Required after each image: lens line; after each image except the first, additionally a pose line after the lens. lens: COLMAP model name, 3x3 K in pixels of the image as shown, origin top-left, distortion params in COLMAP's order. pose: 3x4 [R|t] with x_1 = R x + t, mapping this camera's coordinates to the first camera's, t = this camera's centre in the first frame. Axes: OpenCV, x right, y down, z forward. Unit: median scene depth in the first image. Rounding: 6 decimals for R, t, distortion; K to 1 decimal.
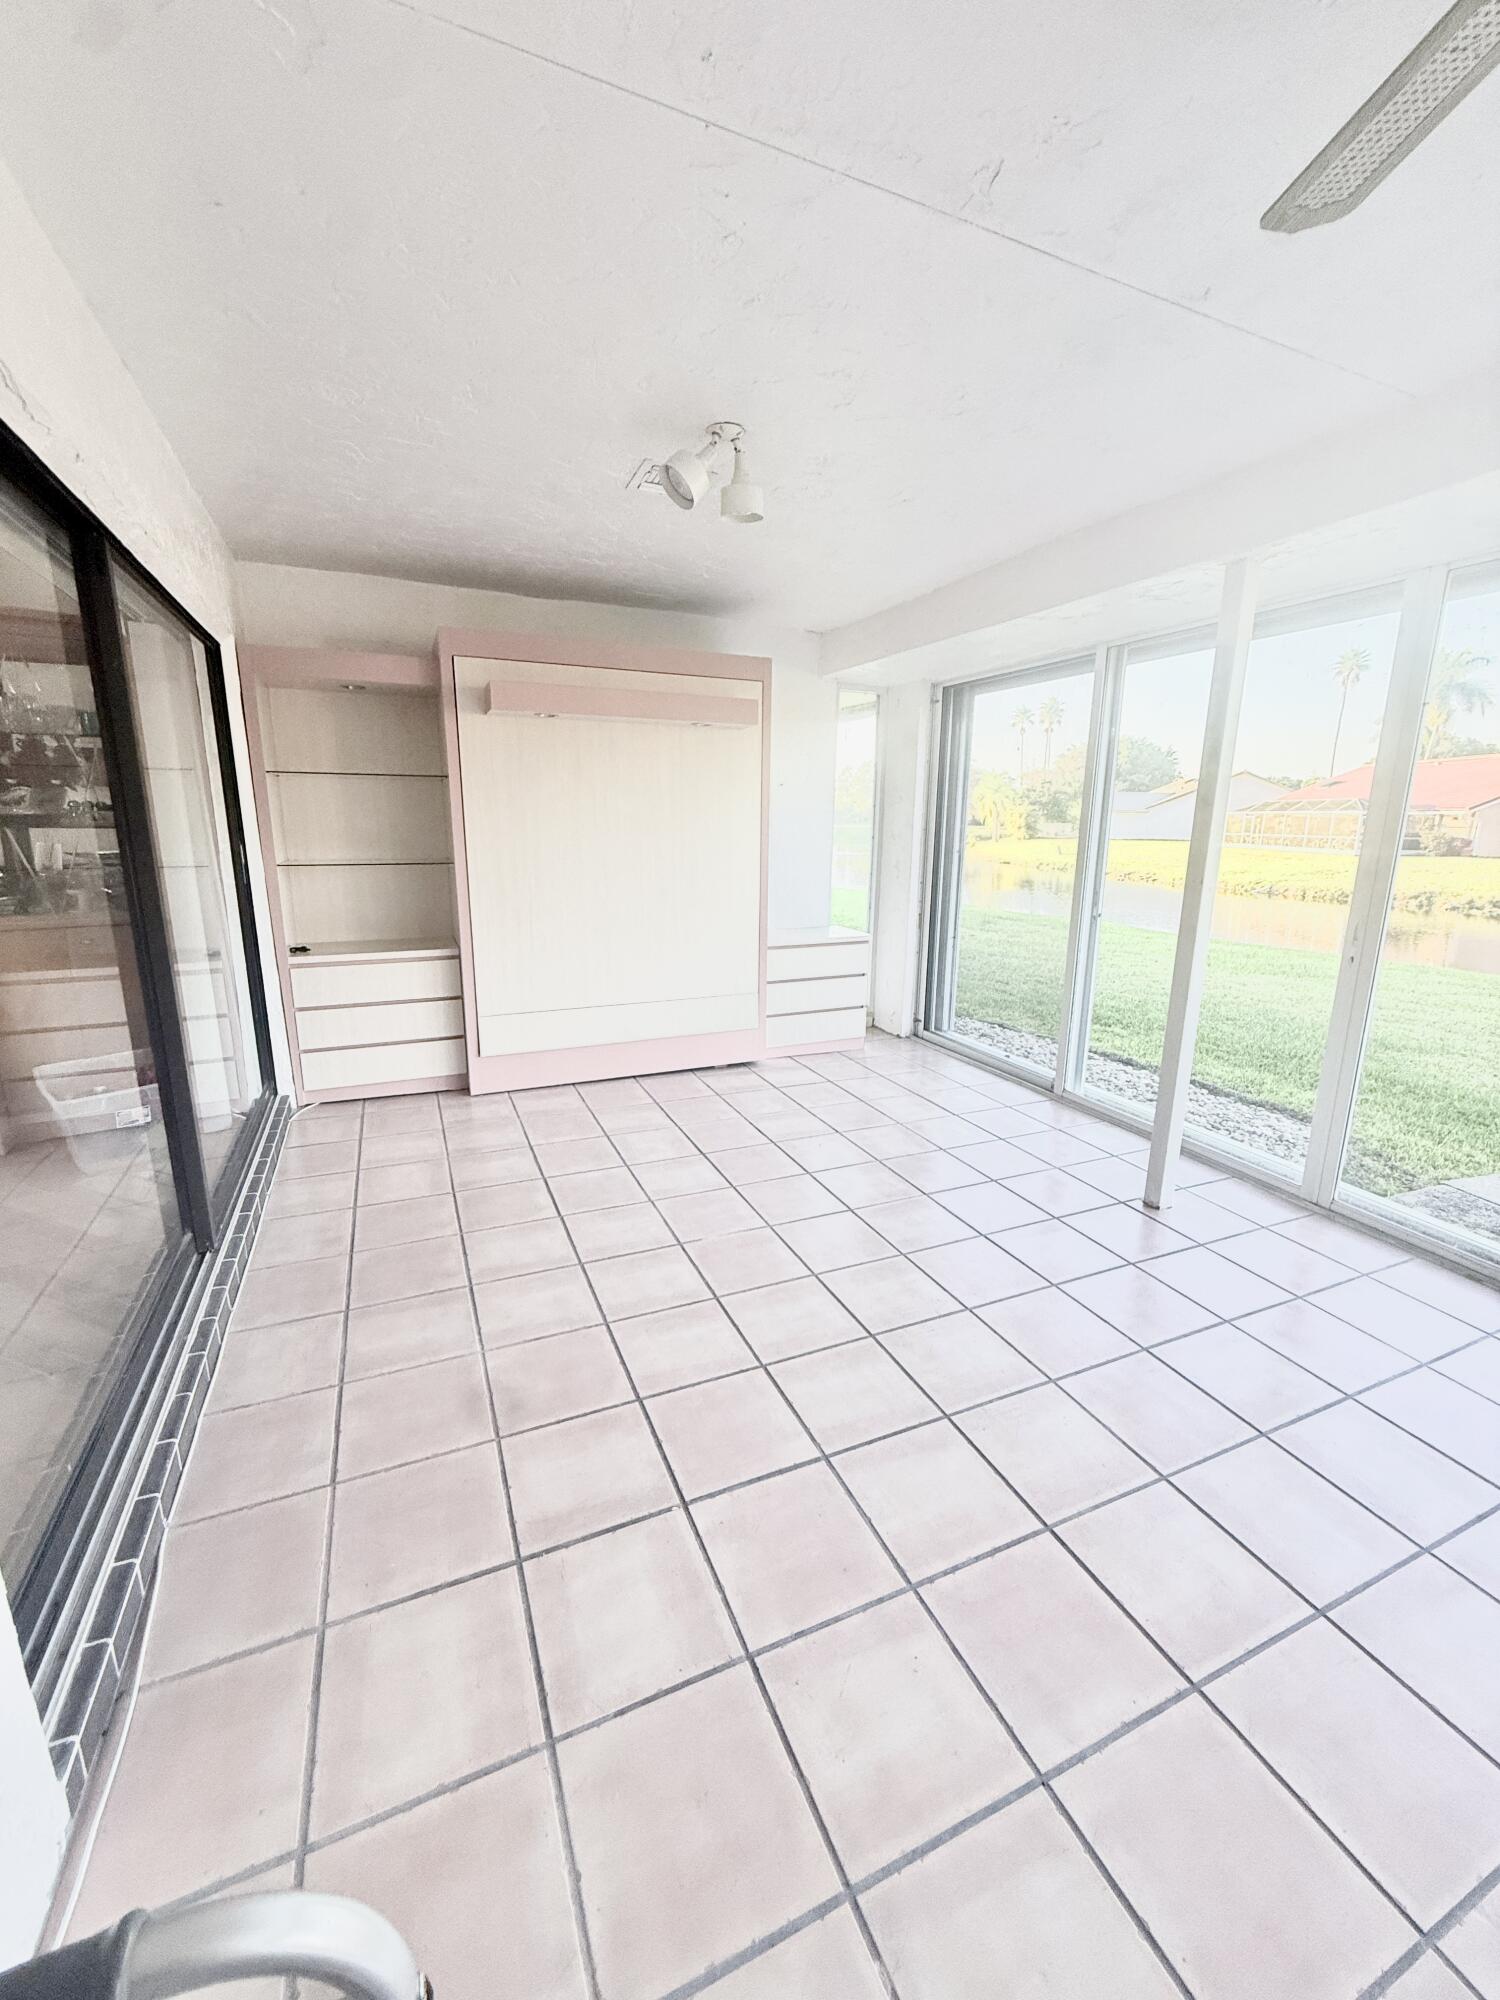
lens RADIAL K [[794.5, 0, 752.9], [0, 794.5, 995.7], [0, 0, 1]] dist [-0.002580, 0.000559]
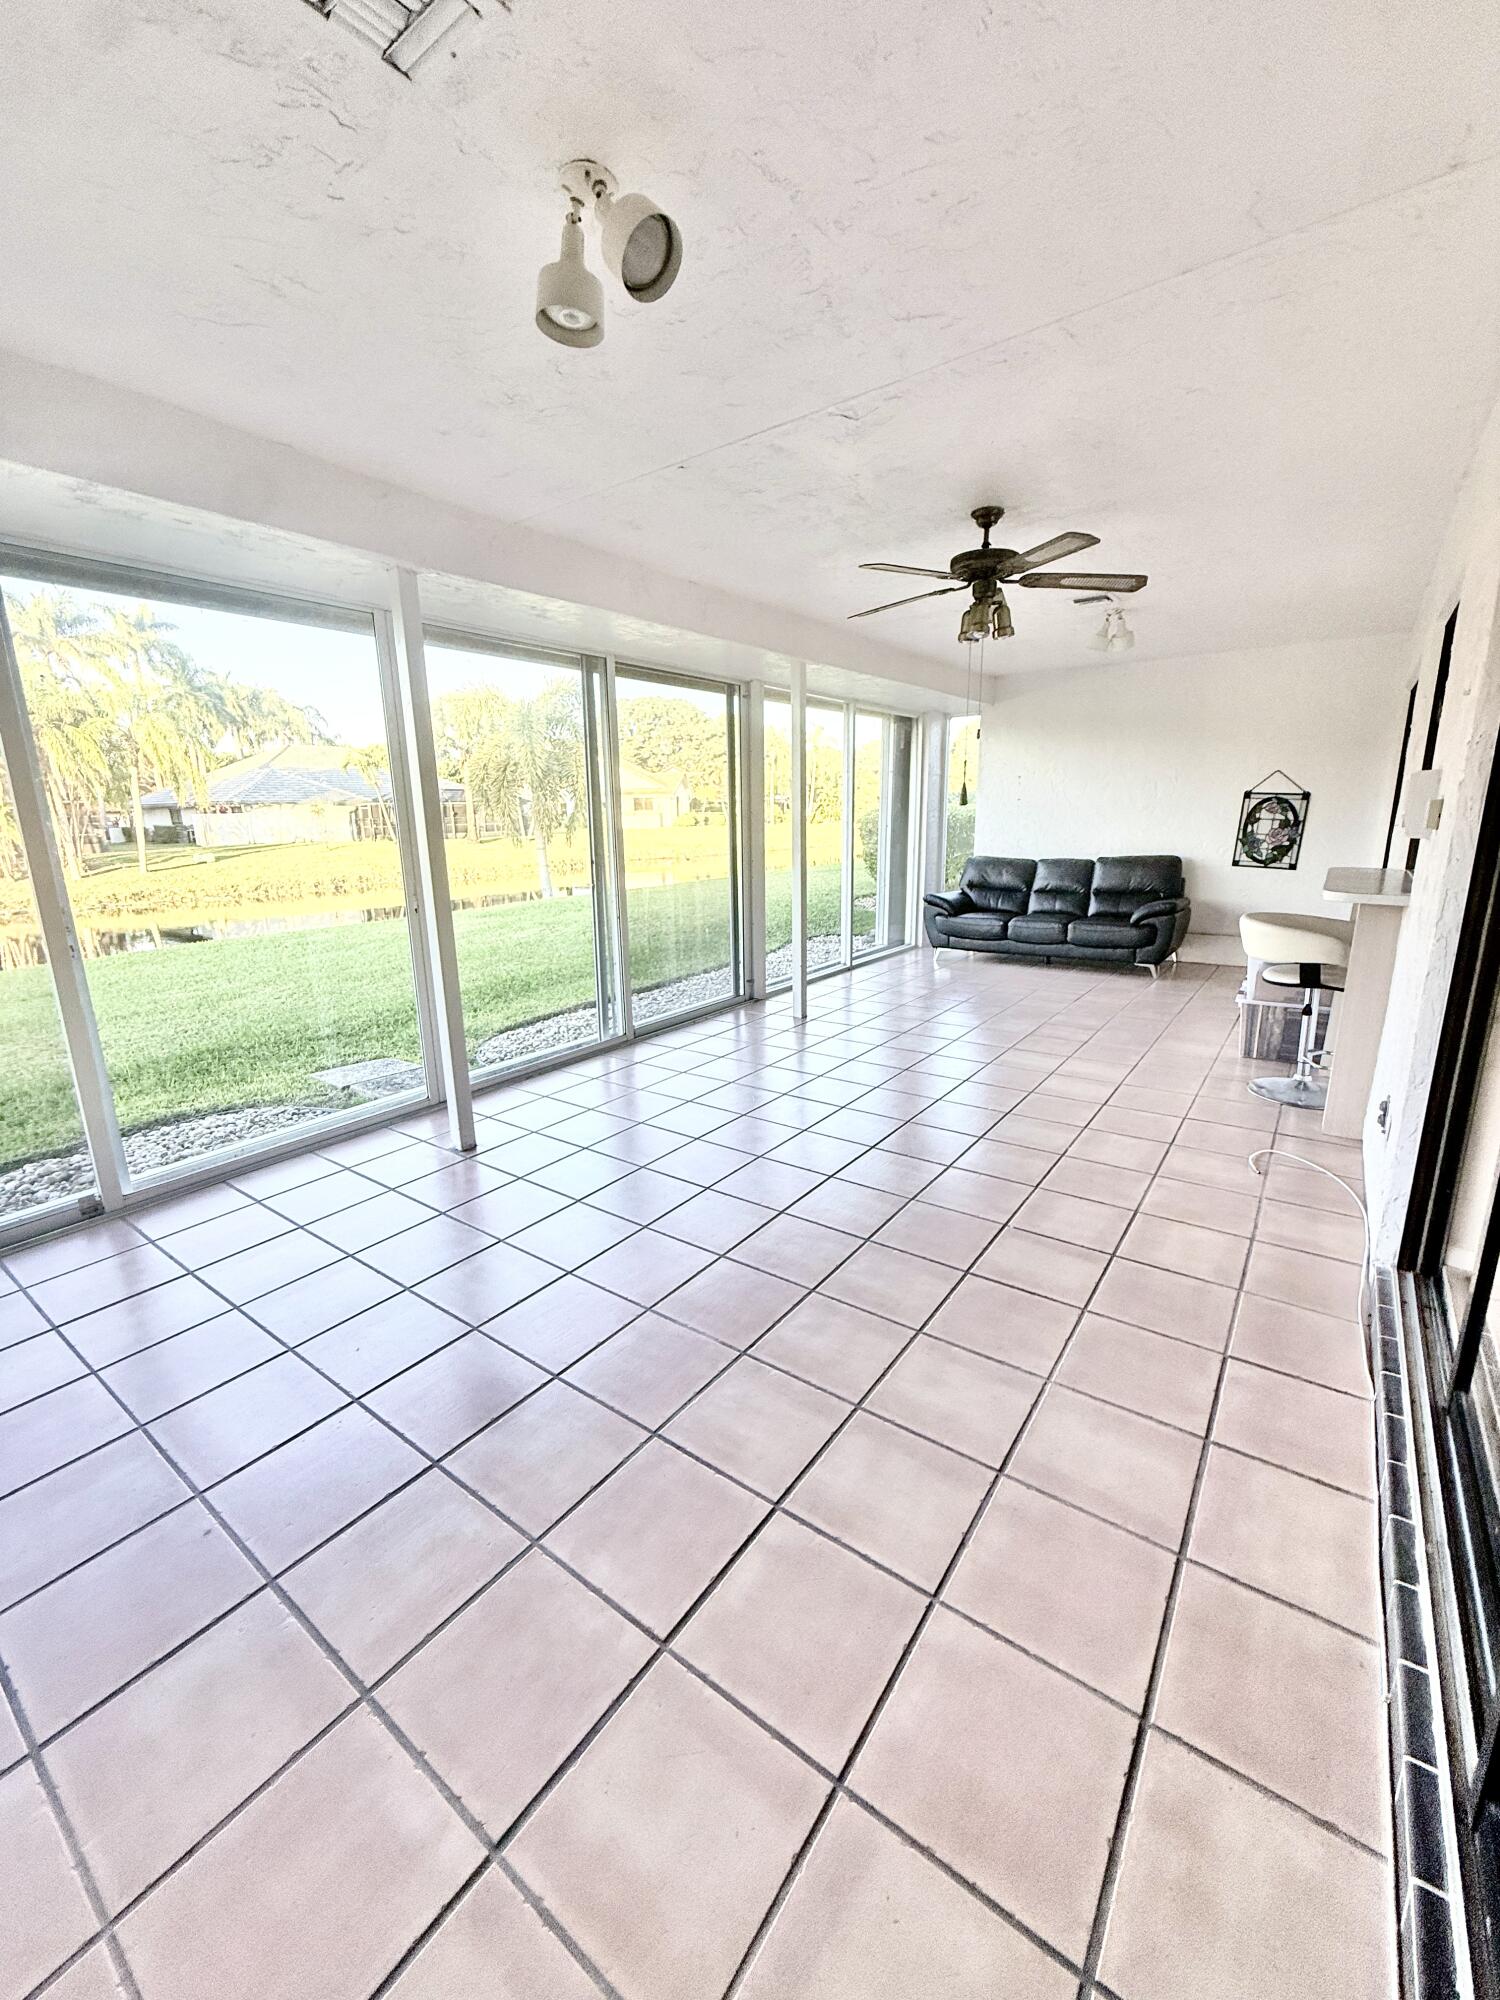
lens RADIAL K [[794.5, 0, 757.1], [0, 794.5, 1002.4], [0, 0, 1]] dist [-0.002580, 0.000559]
pose [[-0.497597, -0.208925, 0.841871, -0.837689], [0.205322, 0.914608, 0.348333, -0.320843], [-0.842758, 0.346184, -0.412209, 1.487794]]
